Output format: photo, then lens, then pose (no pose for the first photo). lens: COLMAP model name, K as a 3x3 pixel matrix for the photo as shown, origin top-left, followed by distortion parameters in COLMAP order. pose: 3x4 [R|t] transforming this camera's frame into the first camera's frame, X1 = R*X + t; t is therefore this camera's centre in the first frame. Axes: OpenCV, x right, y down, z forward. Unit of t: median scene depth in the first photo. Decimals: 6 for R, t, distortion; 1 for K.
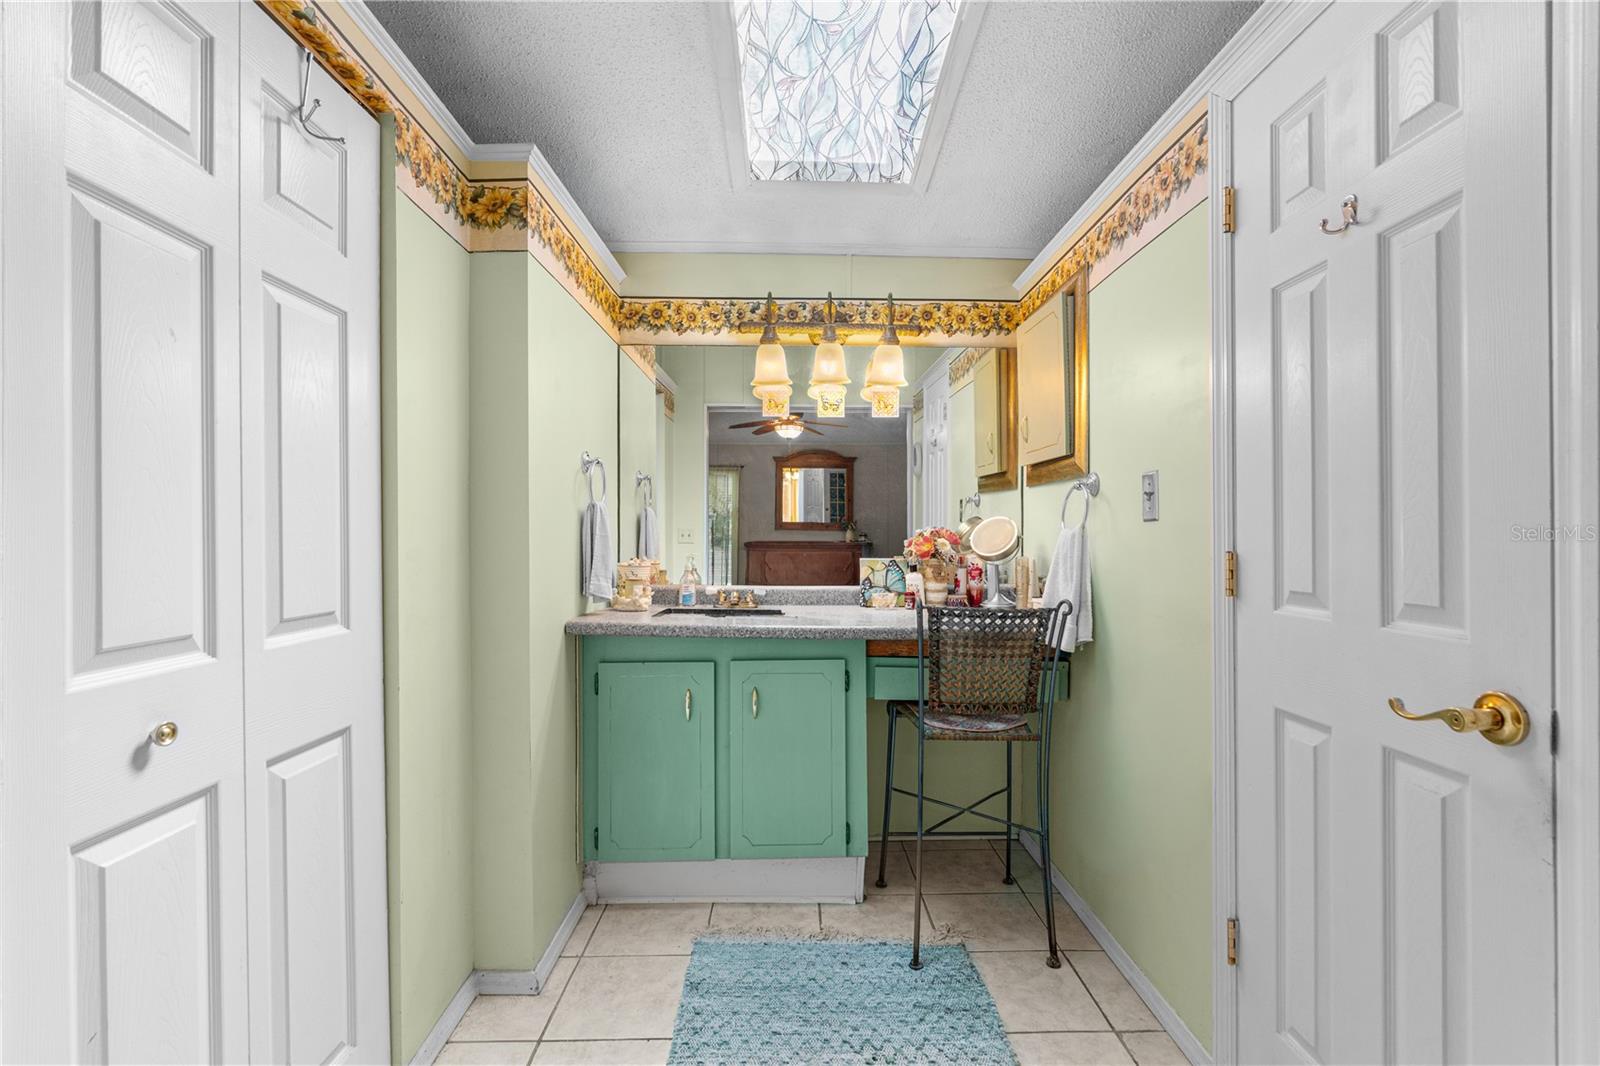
lens RADIAL K [[725.7, 0, 800.2], [0, 725.7, 535.2], [0, 0, 1]] dist [-0.018462, 0.002705]
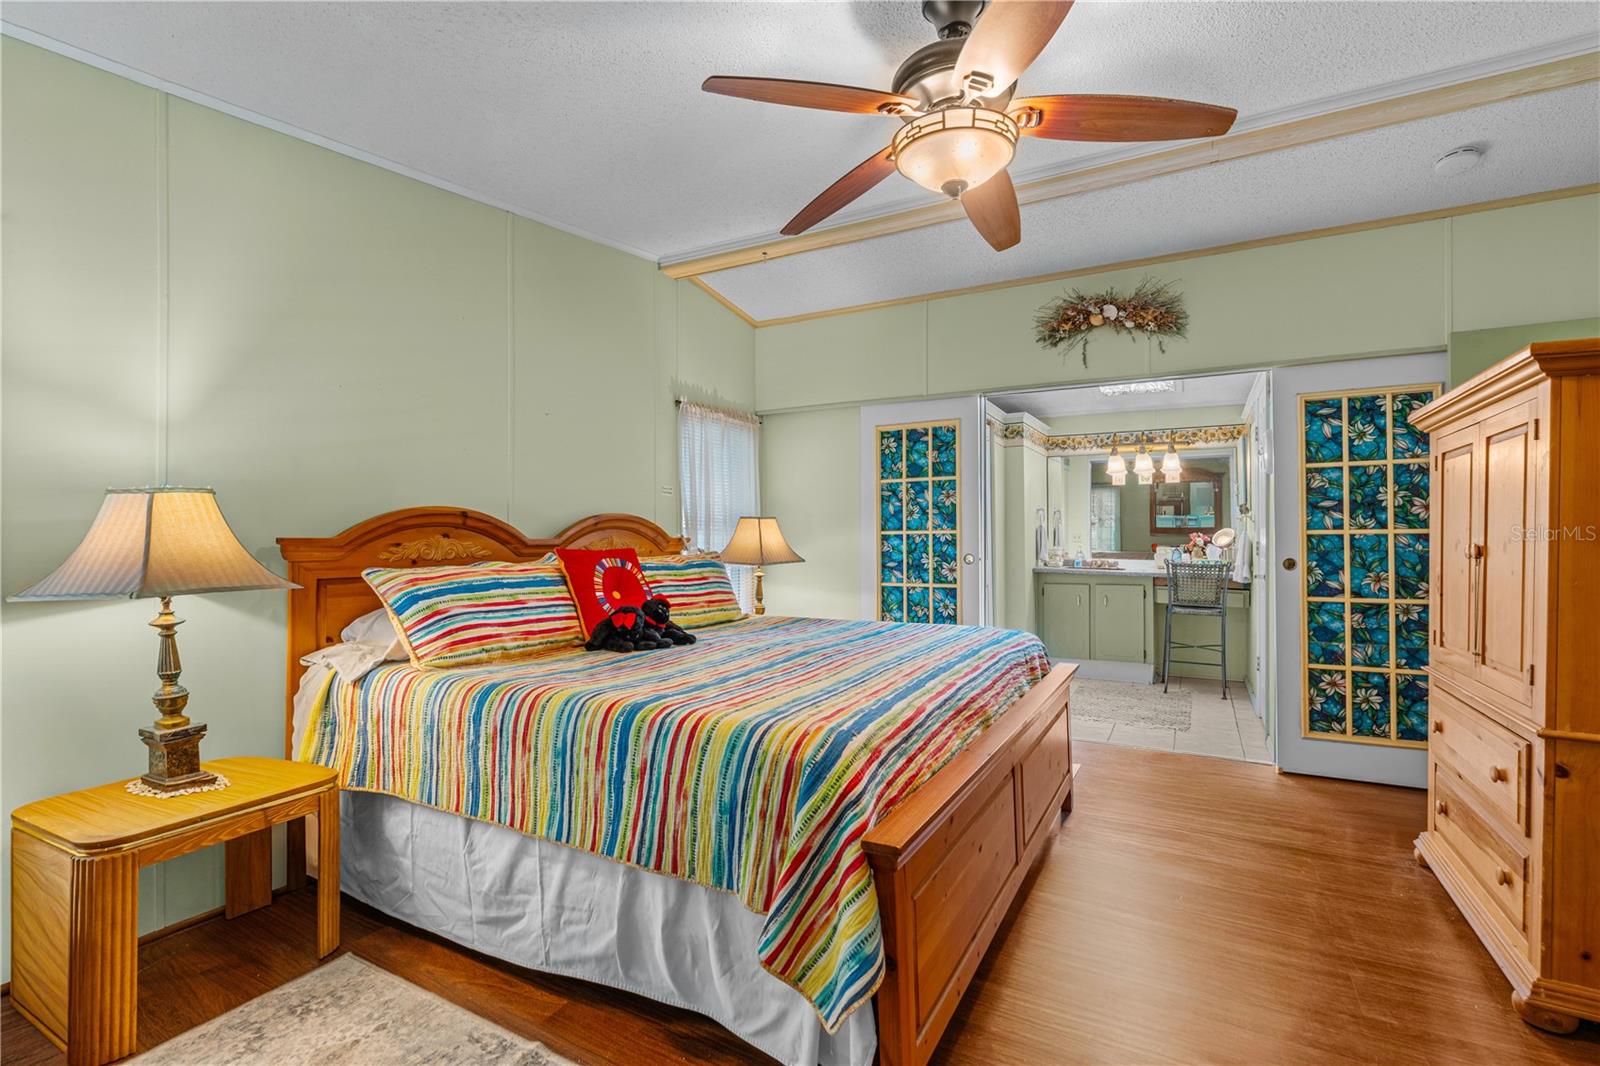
lens RADIAL K [[725.7, 0, 802.9], [0, 725.7, 528.4], [0, 0, 1]] dist [-0.018462, 0.002705]
pose [[0.871565, -0.005571, -0.490248, 0.218543], [0.000145, 0.999938, -0.011106, -0.001314], [0.490280, 0.009609, 0.871512, -1.488931]]
